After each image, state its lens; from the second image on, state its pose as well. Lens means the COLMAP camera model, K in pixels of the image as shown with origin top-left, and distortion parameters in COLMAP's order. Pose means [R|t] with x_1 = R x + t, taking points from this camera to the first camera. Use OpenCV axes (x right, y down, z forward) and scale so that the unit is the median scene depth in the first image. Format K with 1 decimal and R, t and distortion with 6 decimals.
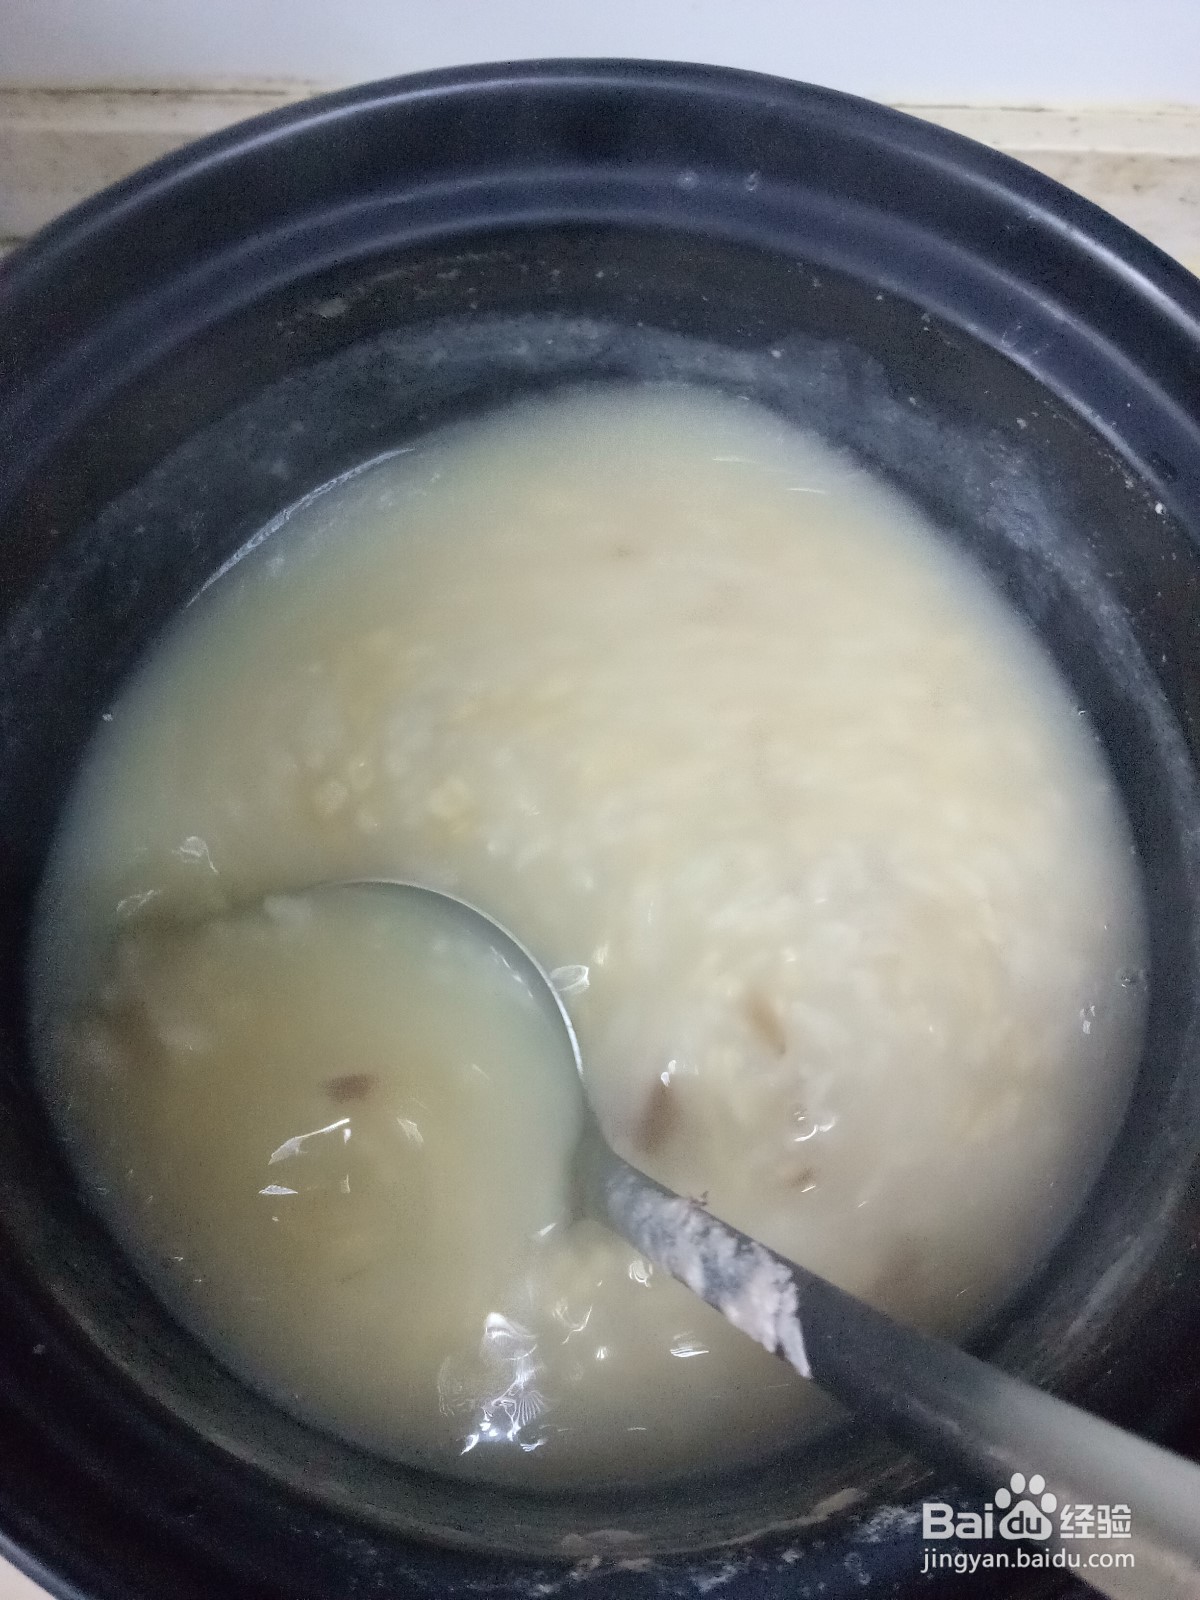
lens RADIAL K [[1094.0, 0, 600.0], [0, 1094.0, 800.0], [0, 0, 1]] dist [-0.004801, -0.044622]
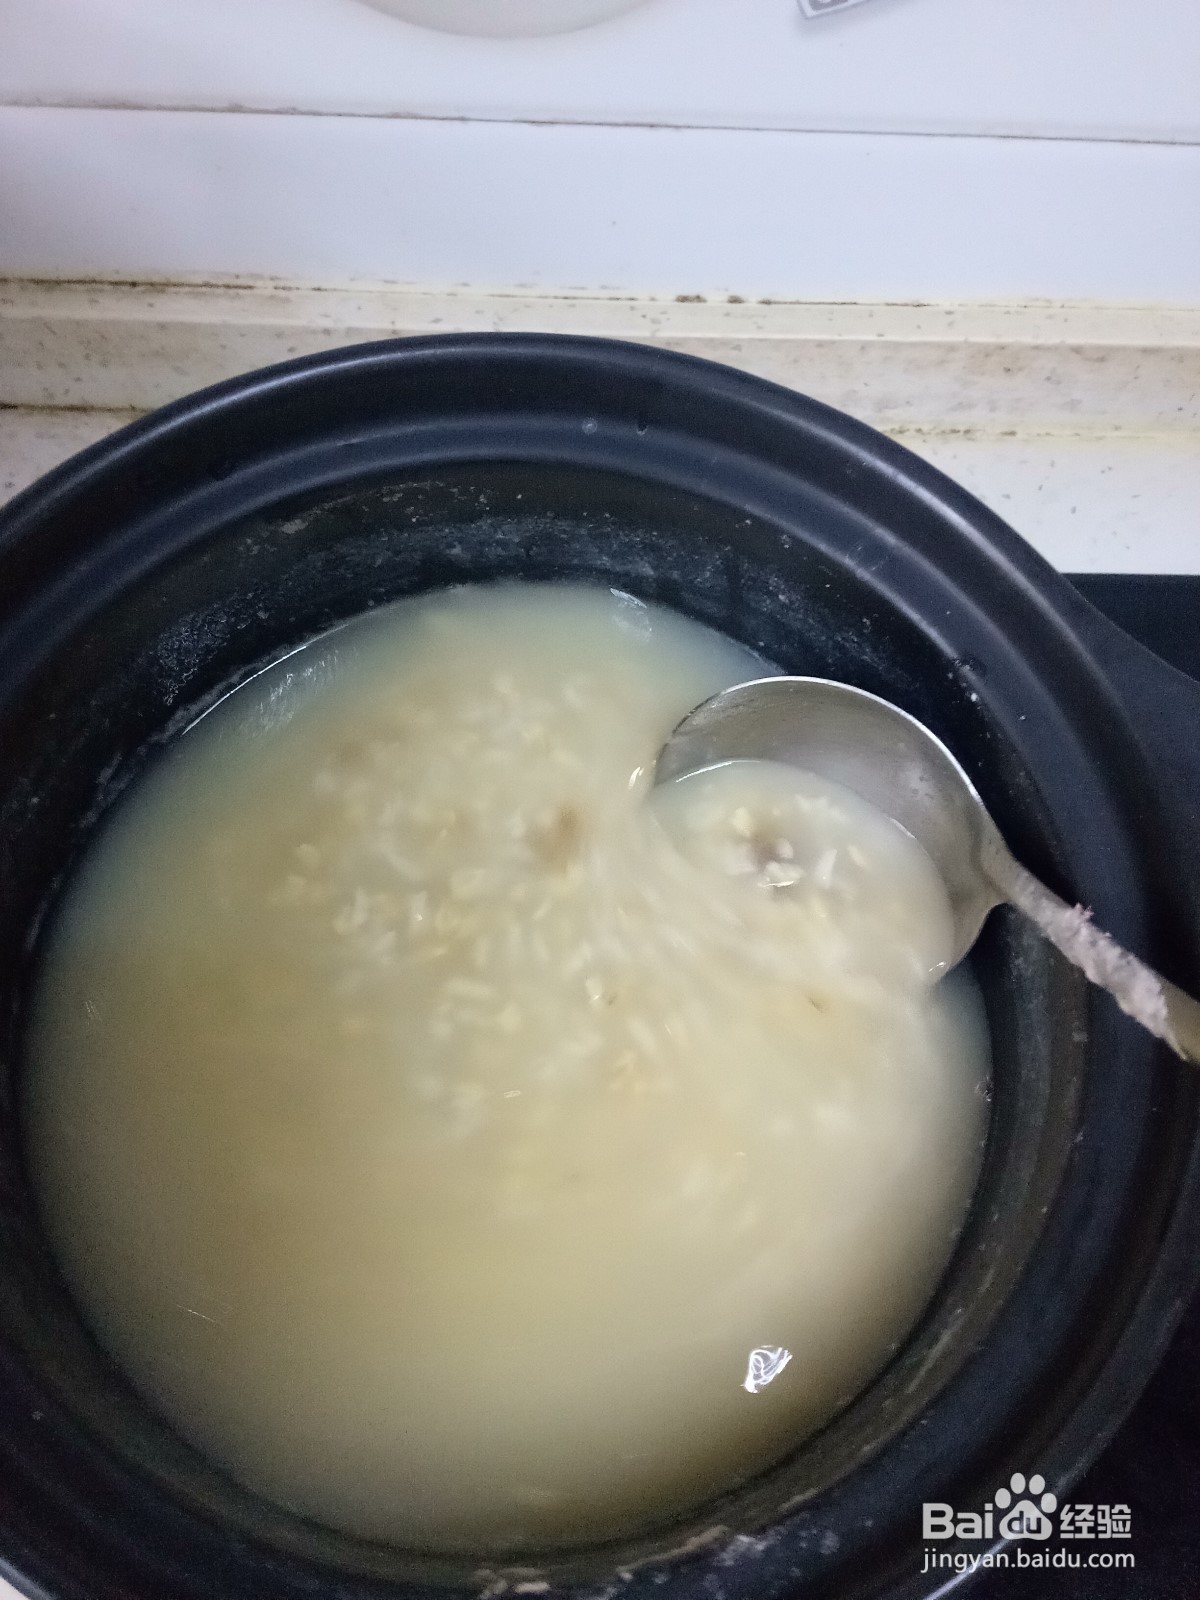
lens RADIAL K [[1094.0, 0, 600.0], [0, 1094.0, 800.0], [0, 0, 1]] dist [-0.004801, -0.044622]
pose [[0.999150, -0.004970, 0.040912, 0.040289], [0.008356, 0.996513, -0.083015, -0.051379], [-0.040357, 0.083287, 0.995708, -0.187899]]
